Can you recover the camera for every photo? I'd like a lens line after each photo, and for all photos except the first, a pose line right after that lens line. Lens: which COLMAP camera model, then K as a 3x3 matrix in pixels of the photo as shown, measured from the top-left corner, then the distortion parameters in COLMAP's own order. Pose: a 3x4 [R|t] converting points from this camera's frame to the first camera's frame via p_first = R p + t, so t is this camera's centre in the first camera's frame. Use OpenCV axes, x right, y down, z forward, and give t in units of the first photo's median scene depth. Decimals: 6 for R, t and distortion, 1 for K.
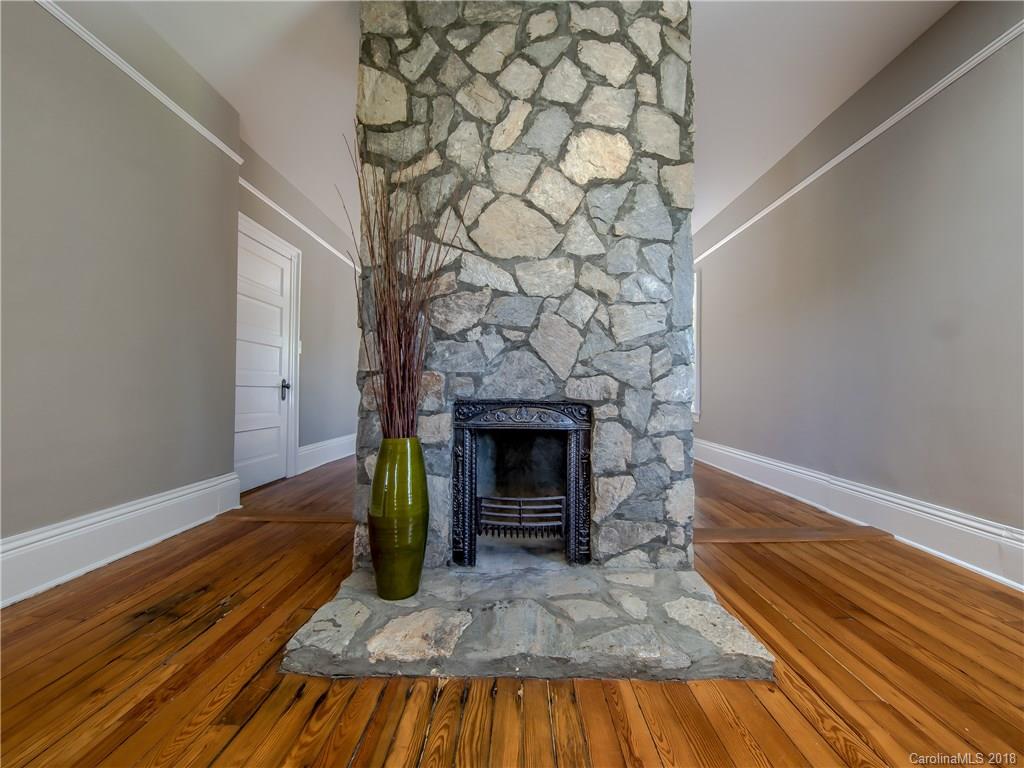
lens RADIAL K [[389.9, 0, 512.0], [0, 389.9, 384.0], [0, 0, 1]] dist [-0.001654, -0.000449]
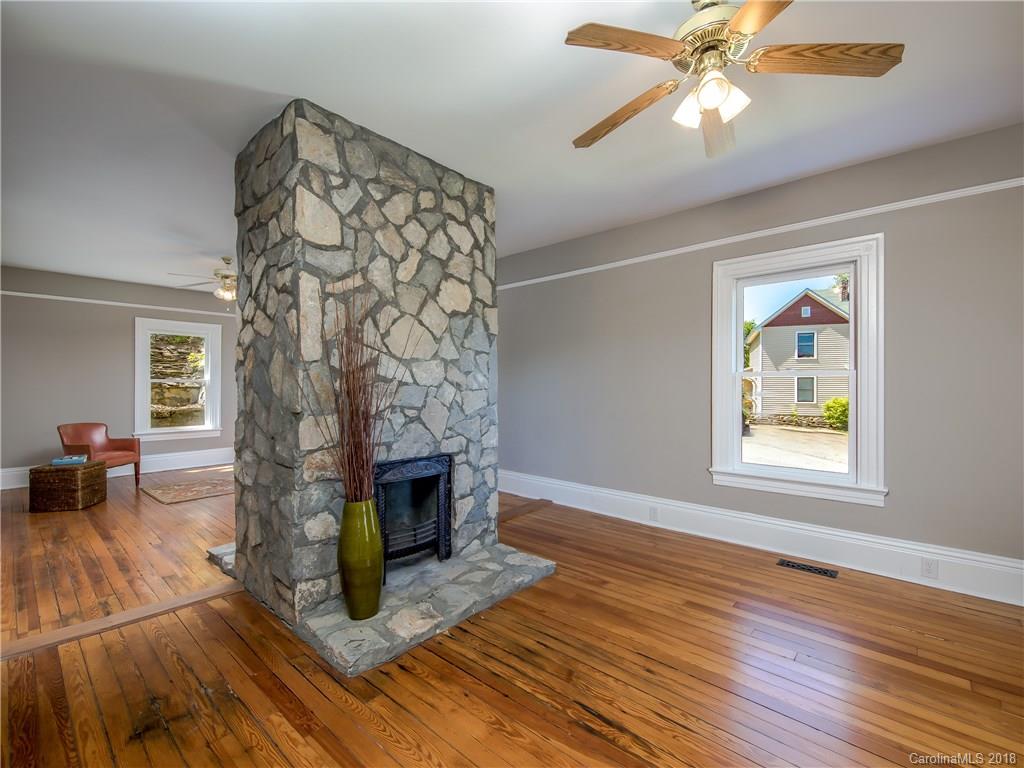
lens RADIAL K [[456.2, 0, 512.0], [0, 456.2, 384.0], [0, 0, 1]] dist [0.011332, -0.000417]
pose [[0.655441, -0.004640, 0.755233, -1.020673], [-0.001774, 0.999969, 0.007683, -0.246041], [-0.755245, -0.006375, 0.655412, -0.377584]]
